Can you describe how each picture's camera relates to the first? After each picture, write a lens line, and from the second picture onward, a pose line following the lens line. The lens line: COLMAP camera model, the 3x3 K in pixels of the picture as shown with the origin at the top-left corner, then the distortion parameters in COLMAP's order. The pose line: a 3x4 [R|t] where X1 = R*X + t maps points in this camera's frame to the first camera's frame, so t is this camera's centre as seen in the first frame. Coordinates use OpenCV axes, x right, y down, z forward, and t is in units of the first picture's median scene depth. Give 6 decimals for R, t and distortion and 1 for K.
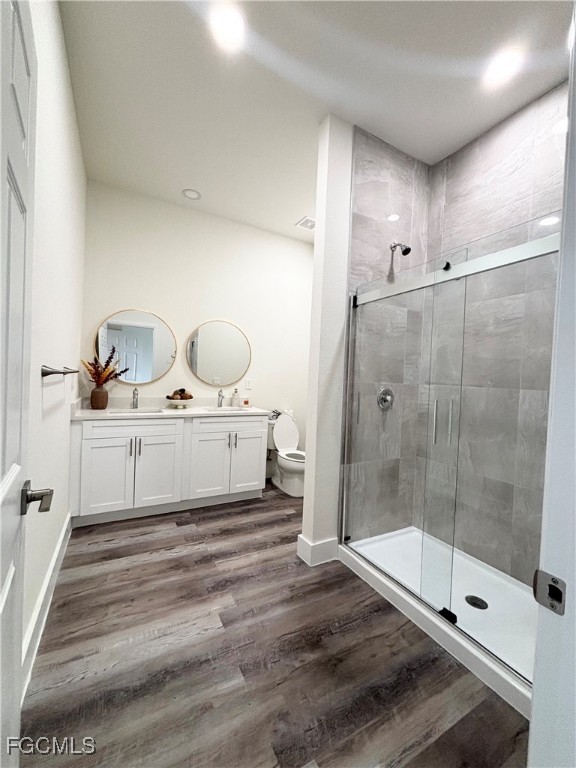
lens RADIAL K [[308.9, 0, 288.0], [0, 308.9, 384.0], [0, 0, 1]] dist [-0.000560, 0.000044]
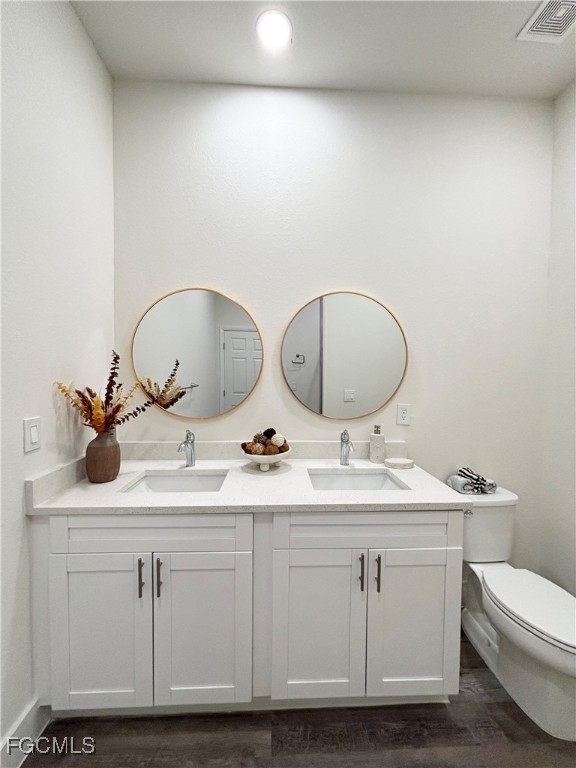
lens RADIAL K [[308.9, 0, 288.0], [0, 308.9, 384.0], [0, 0, 1]] dist [-0.000560, 0.000044]
pose [[0.897697, -0.022364, -0.440045, -0.127351], [0.022812, 0.999731, -0.004270, -0.084835], [0.440022, -0.006205, 0.897966, 0.810007]]
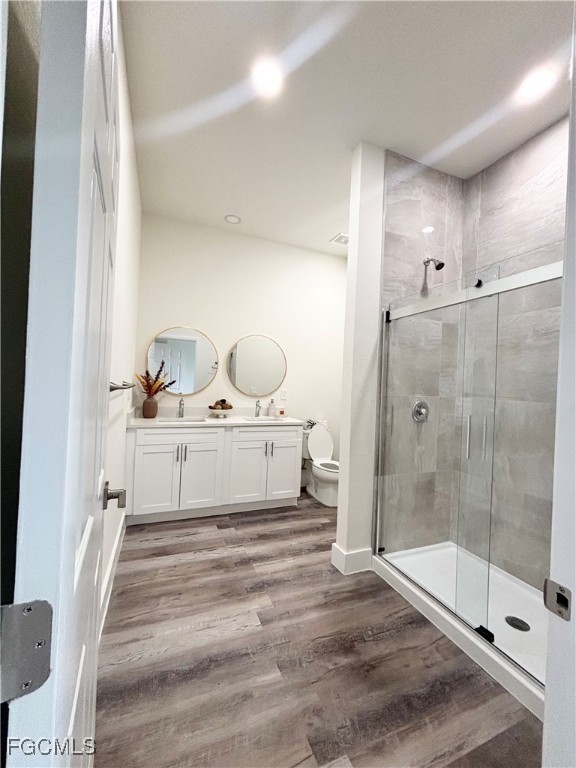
lens RADIAL K [[308.9, 0, 288.0], [0, 308.9, 384.0], [0, 0, 1]] dist [-0.000560, 0.000044]
pose [[0.993660, -0.000439, -0.112427, 0.002161], [-0.002442, 0.999672, -0.025482, -0.016299], [0.112402, 0.025595, 0.993333, -0.053633]]
